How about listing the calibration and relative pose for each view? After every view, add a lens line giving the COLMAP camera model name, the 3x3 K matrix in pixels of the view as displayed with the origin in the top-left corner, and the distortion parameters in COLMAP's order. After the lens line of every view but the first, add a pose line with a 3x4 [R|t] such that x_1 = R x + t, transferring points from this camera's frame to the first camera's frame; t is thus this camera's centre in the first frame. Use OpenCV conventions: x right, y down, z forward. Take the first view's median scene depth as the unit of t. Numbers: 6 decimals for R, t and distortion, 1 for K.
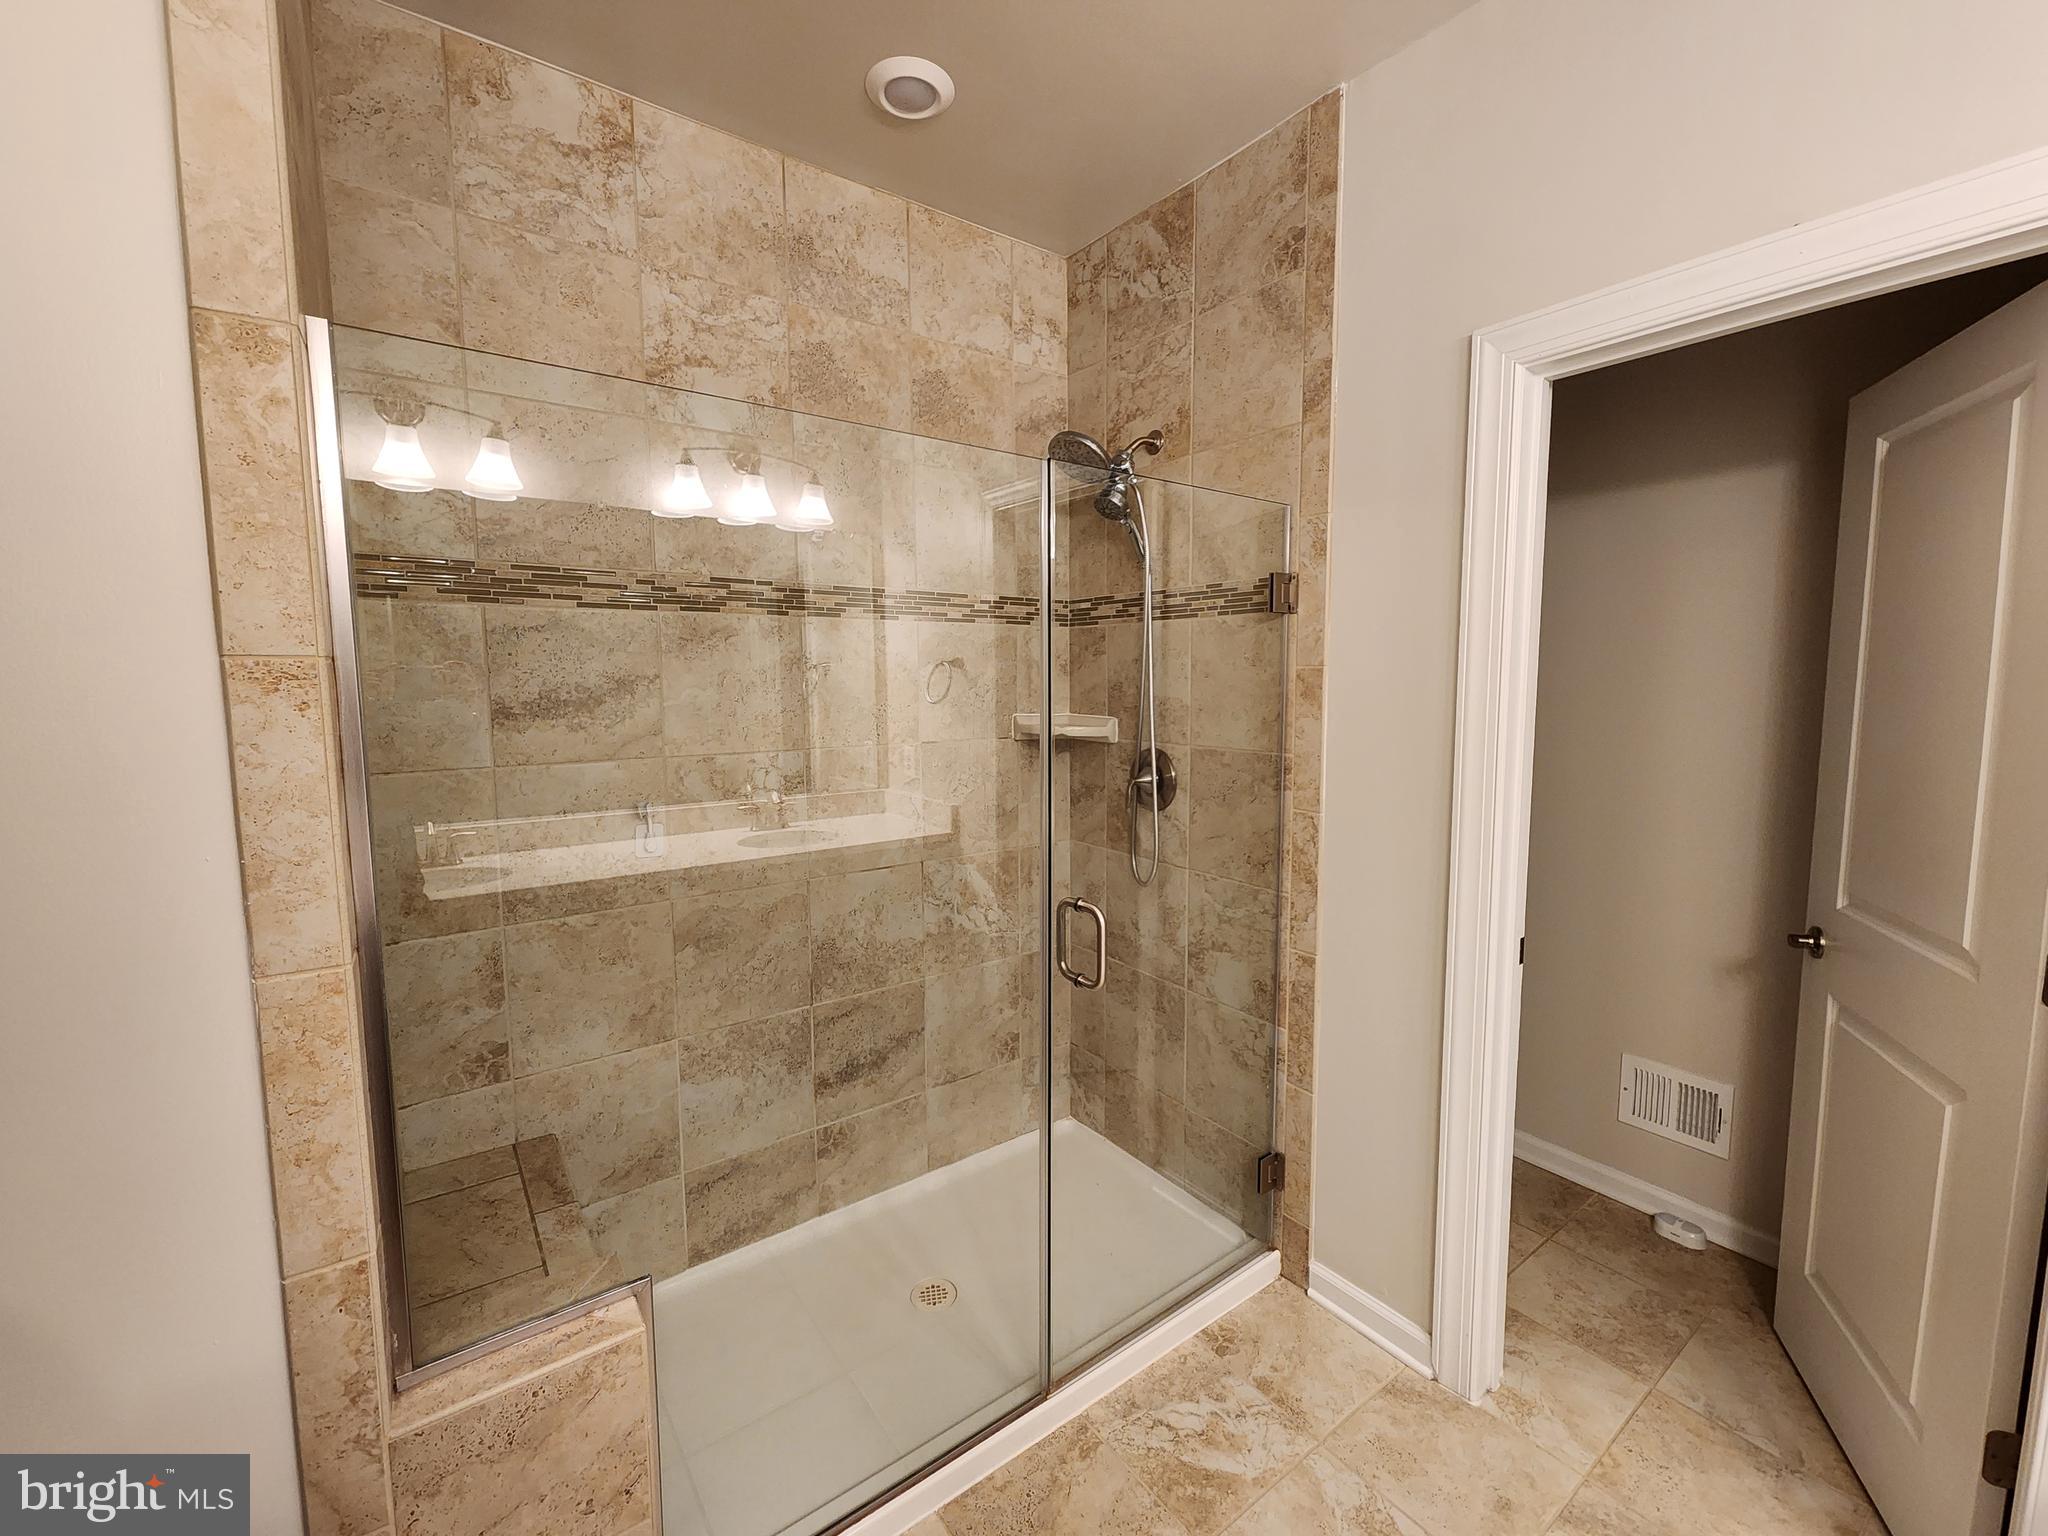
lens RADIAL K [[848.2, 0, 1019.3], [0, 848.2, 764.4], [0, 0, 1]] dist [0.012829, -0.001579]
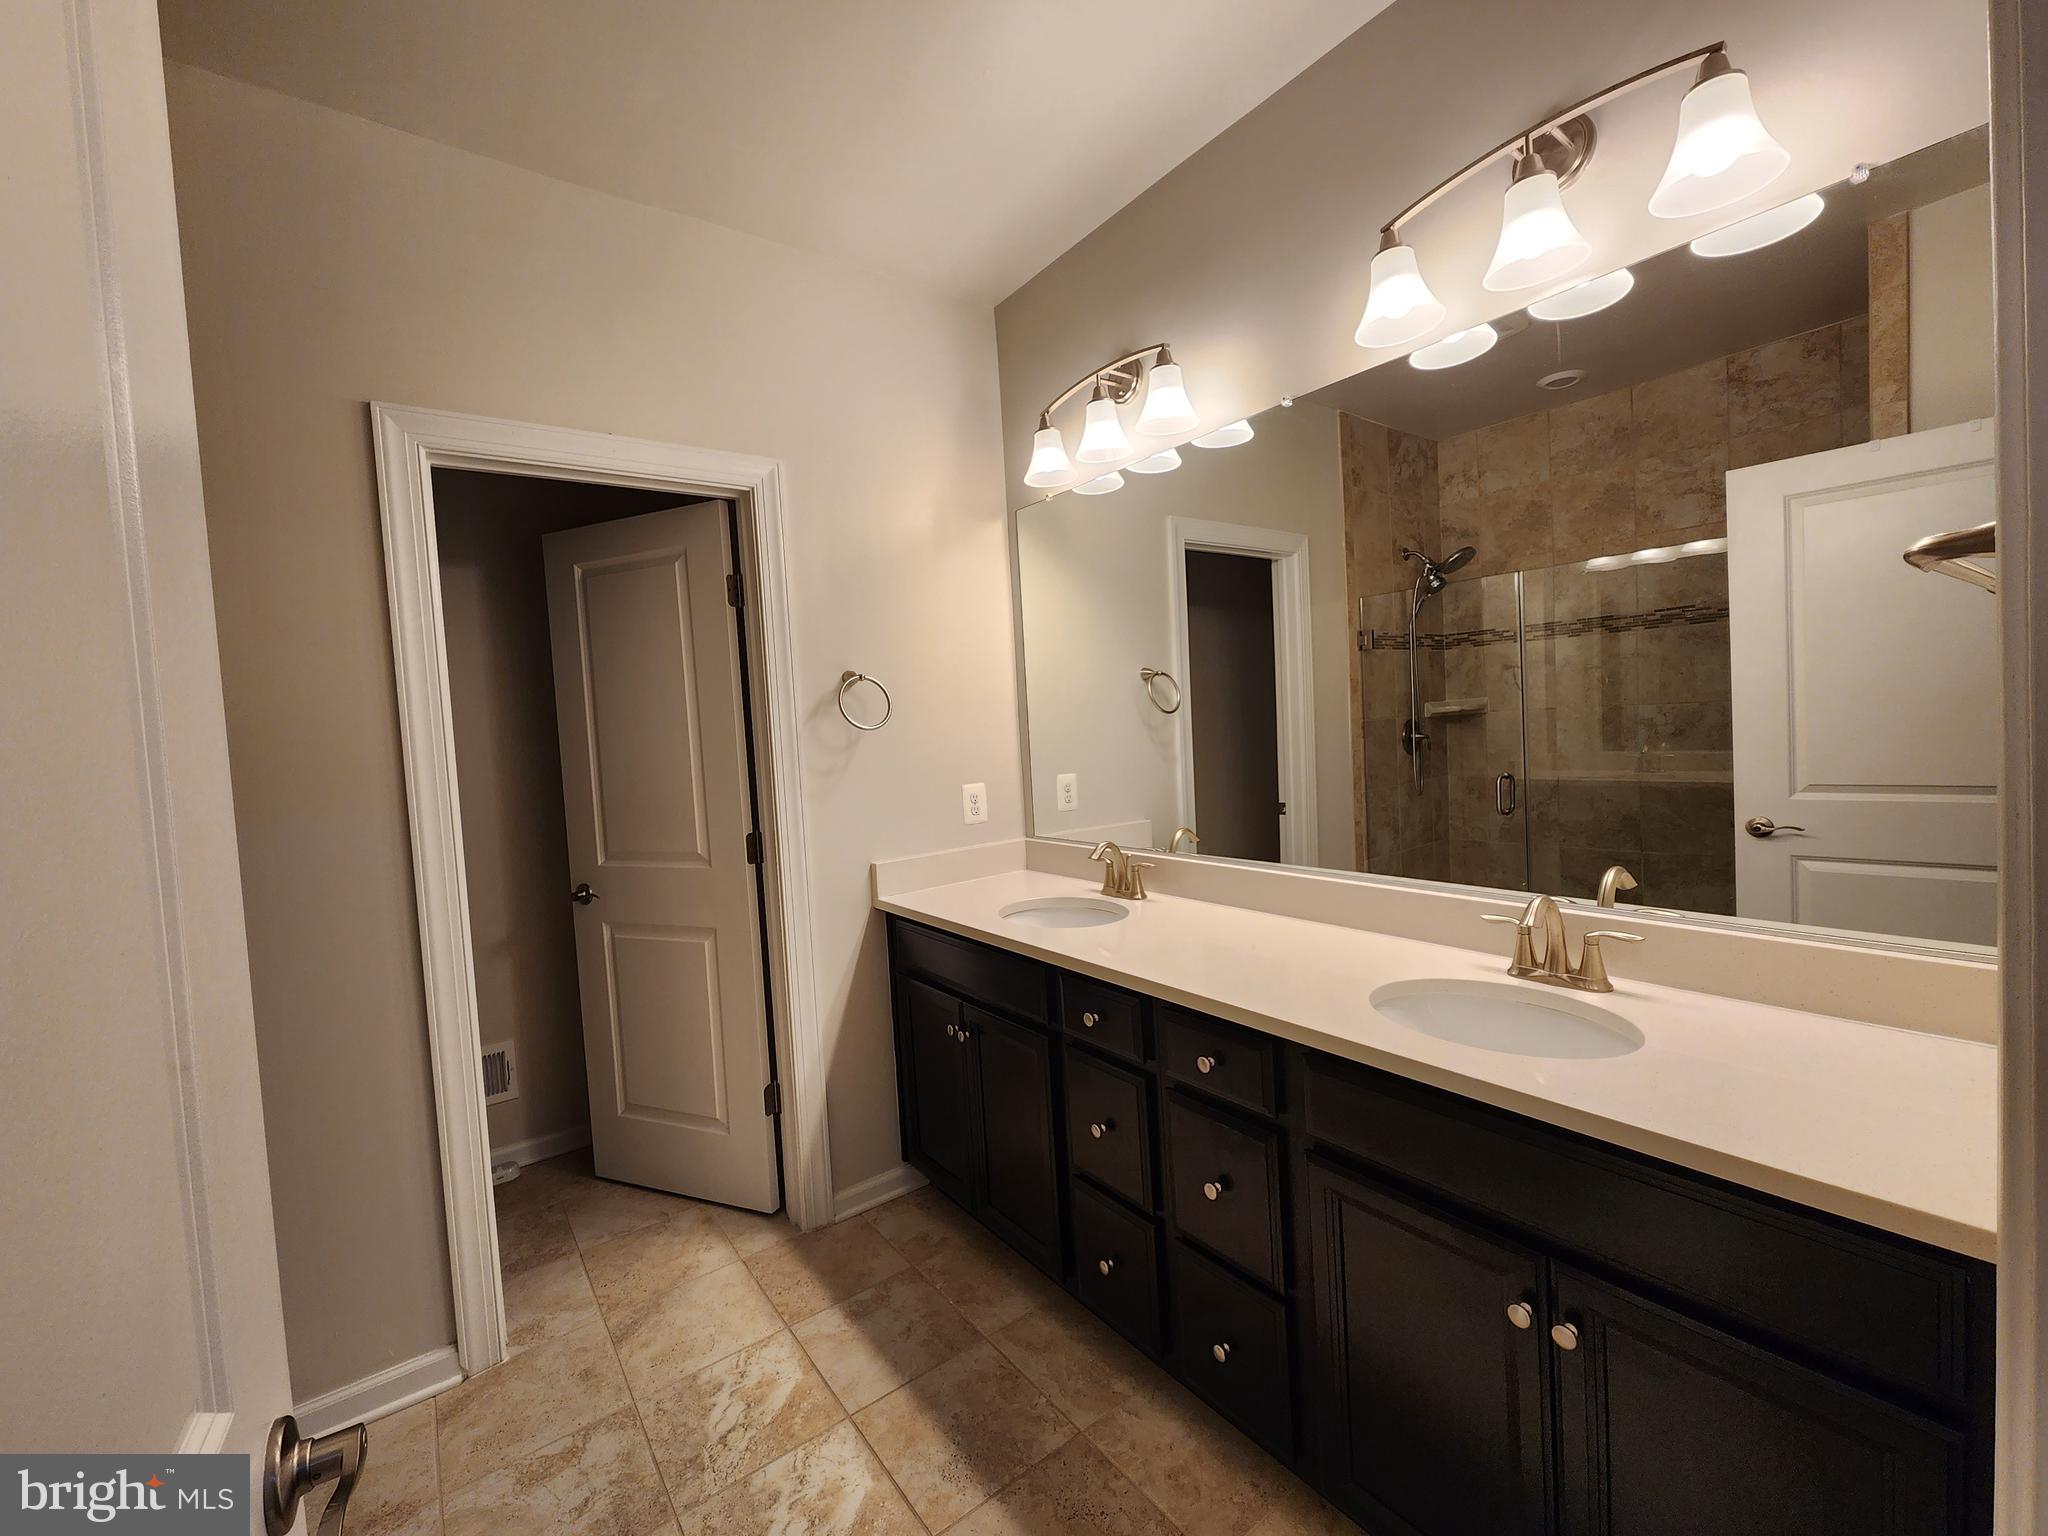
lens RADIAL K [[848.2, 0, 1019.0], [0, 848.2, 763.7], [0, 0, 1]] dist [0.012829, -0.001579]
pose [[0.007777, -0.041429, 0.999111, -0.558780], [0.165457, 0.985423, 0.039574, 0.054068], [-0.986186, 0.165003, 0.014518, 0.209999]]
